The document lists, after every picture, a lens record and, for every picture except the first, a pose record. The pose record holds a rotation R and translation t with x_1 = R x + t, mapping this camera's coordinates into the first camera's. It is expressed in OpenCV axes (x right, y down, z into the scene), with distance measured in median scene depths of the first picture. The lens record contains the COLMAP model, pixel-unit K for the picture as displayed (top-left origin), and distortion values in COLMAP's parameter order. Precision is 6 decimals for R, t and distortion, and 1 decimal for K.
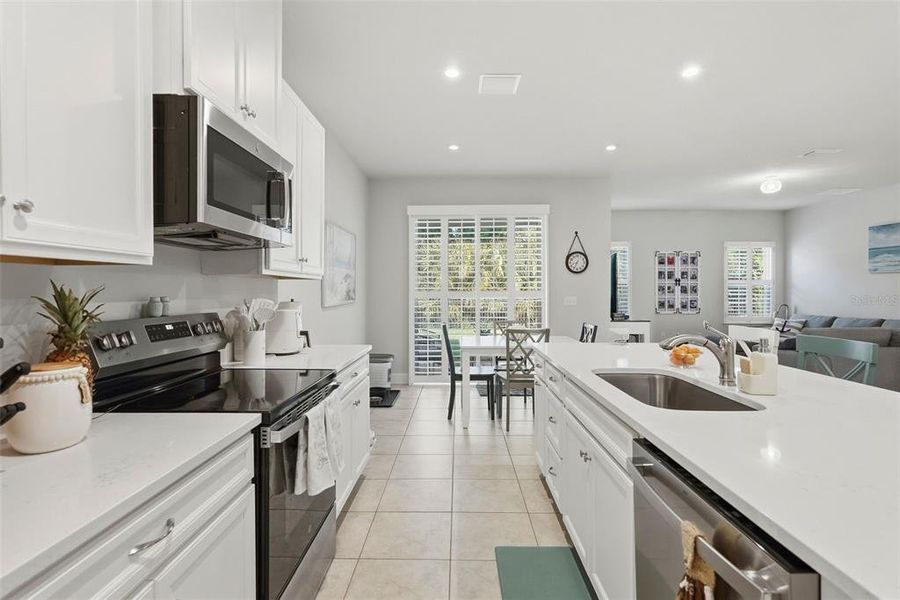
lens RADIAL K [[412.0, 0, 456.5], [0, 412.0, 291.9], [0, 0, 1]] dist [0.001523, 0.000990]
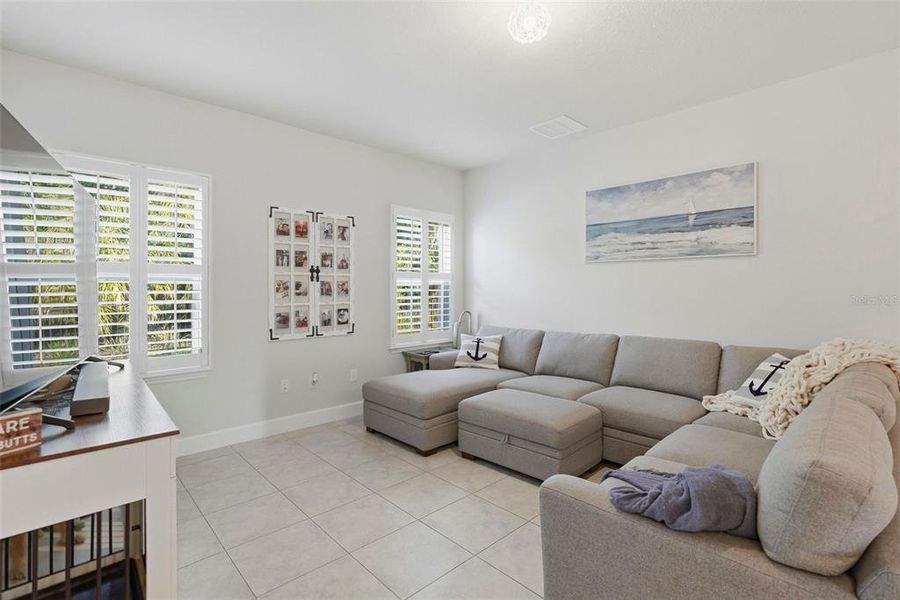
lens RADIAL K [[412.0, 0, 456.8], [0, 412.0, 284.2], [0, 0, 1]] dist [0.001523, 0.000990]
pose [[0.694879, 0.005503, 0.719106, 0.299315], [0.006086, 0.999890, -0.013534, -0.003354], [-0.719101, 0.013781, 0.694769, 0.532811]]
